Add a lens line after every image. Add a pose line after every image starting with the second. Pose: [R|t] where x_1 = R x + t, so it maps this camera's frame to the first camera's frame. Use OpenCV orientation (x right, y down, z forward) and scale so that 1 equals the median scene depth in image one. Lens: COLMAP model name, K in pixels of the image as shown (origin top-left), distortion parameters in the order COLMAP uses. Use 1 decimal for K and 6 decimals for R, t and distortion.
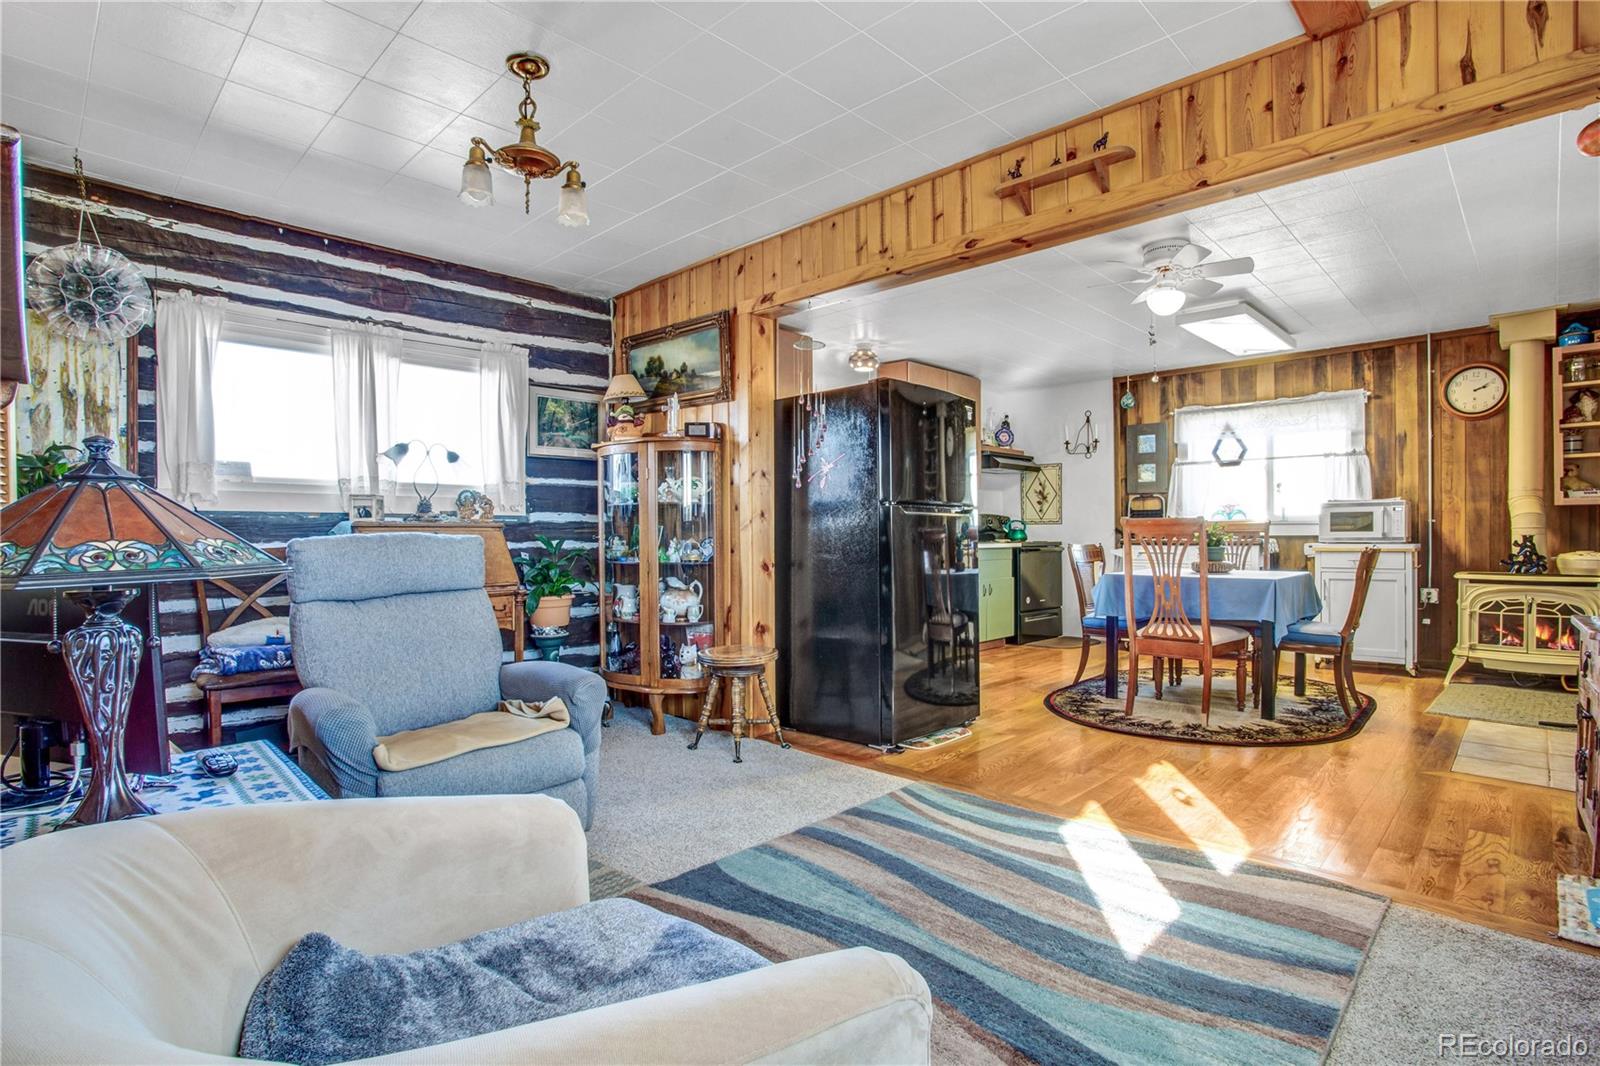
lens RADIAL K [[816.3, 0, 814.4], [0, 816.3, 553.6], [0, 0, 1]] dist [-0.050216, 0.021015]
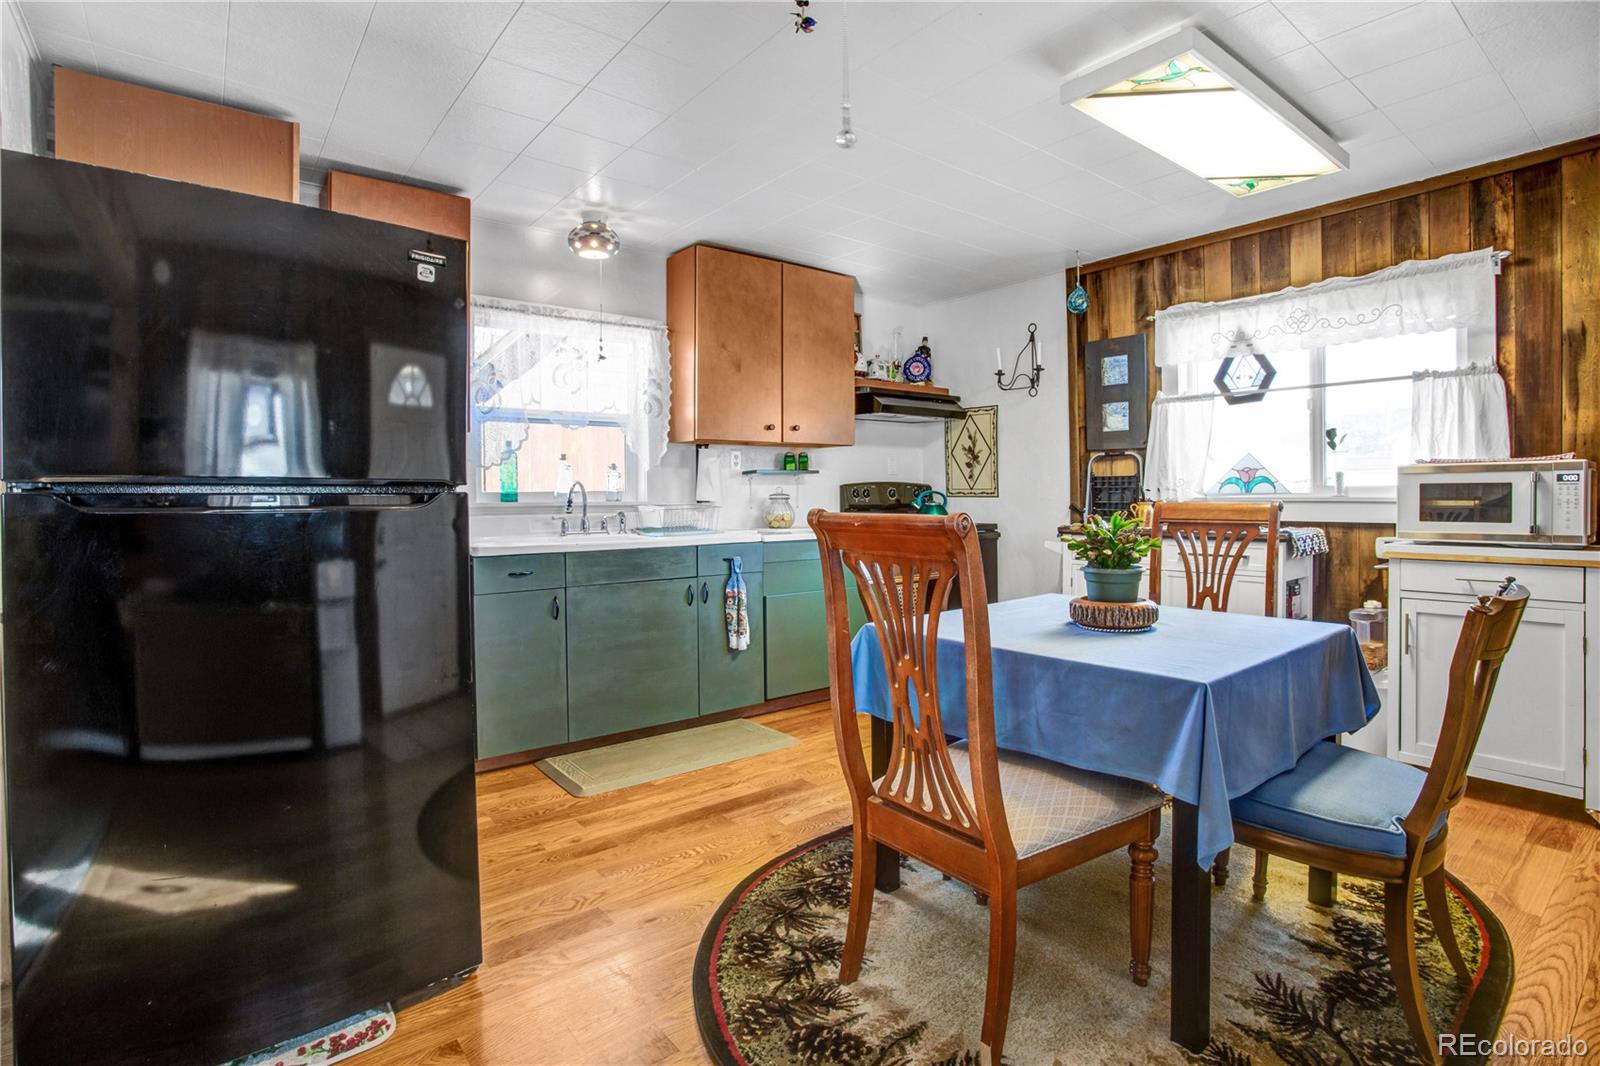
lens RADIAL K [[816.3, 0, 798.0], [0, 816.3, 514.2], [0, 0, 1]] dist [-0.050216, 0.021015]
pose [[0.991671, 0.001162, -0.128795, 0.264167], [-0.000876, 0.999997, 0.002279, -0.027519], [0.128797, -0.002147, 0.991669, 0.371637]]
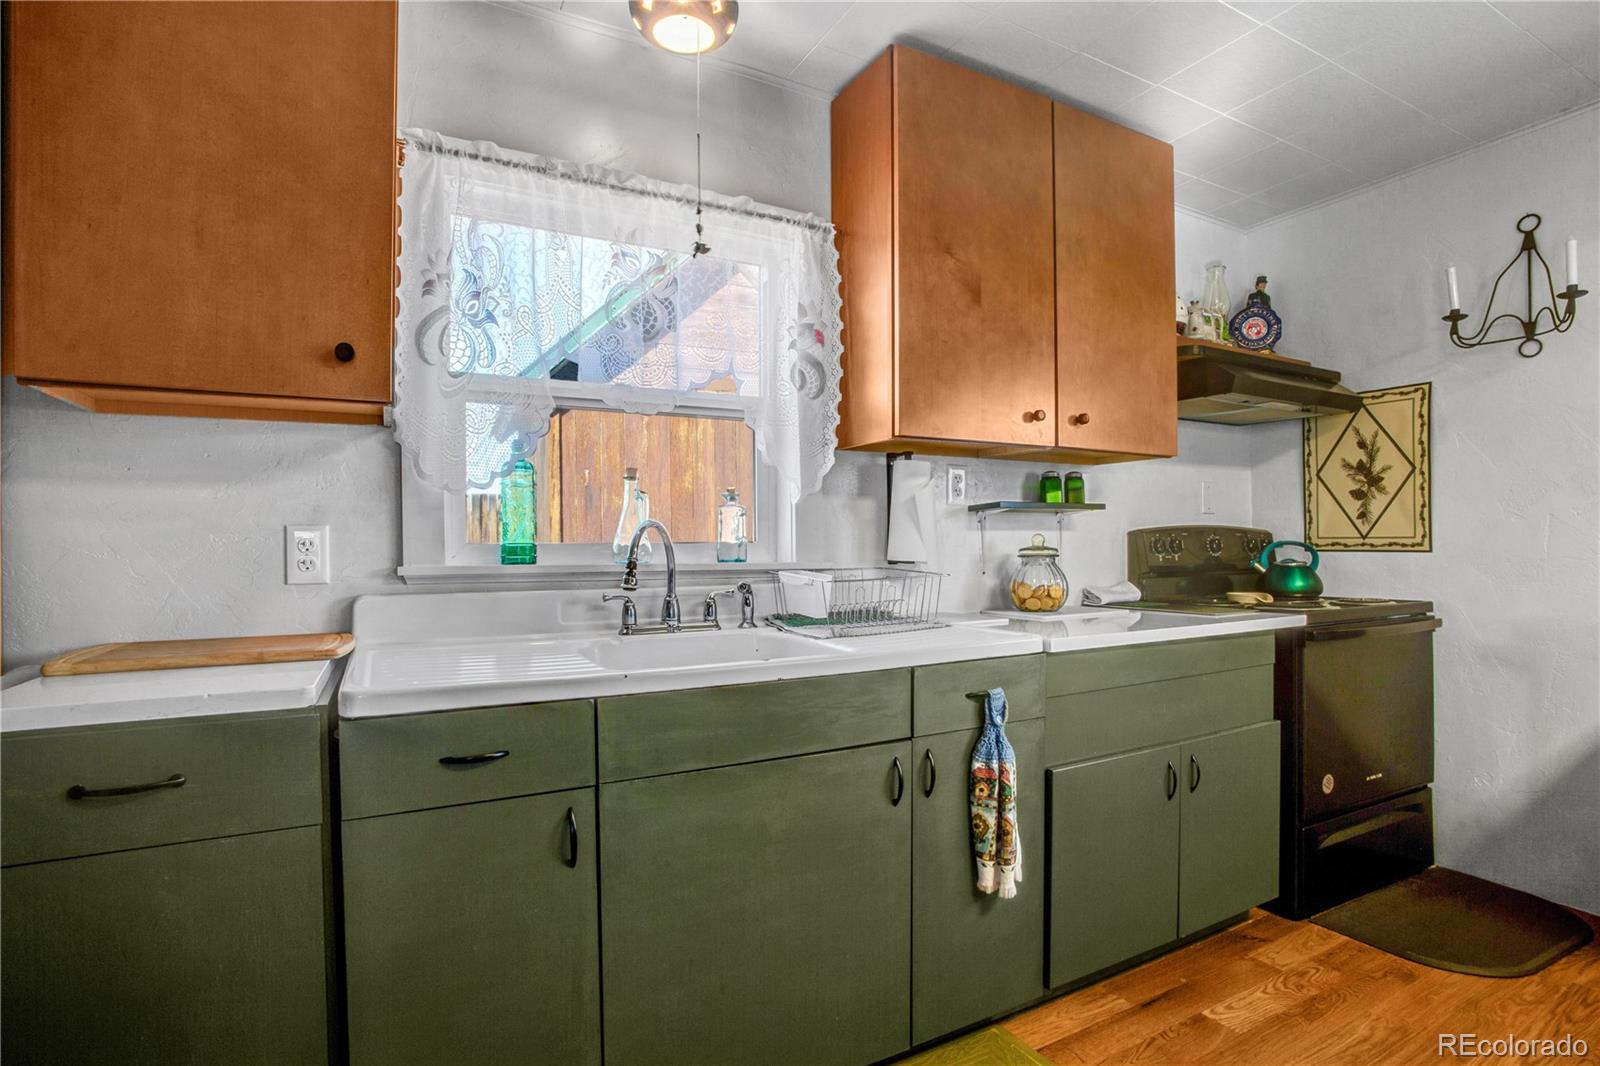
lens RADIAL K [[816.3, 0, 766.1], [0, 816.3, 548.7], [0, 0, 1]] dist [-0.050216, 0.021015]
pose [[0.943105, -0.002924, -0.332483, 0.166695], [-0.003530, 0.999817, -0.018805, -0.034886], [0.332477, 0.018909, 0.942922, 0.663558]]
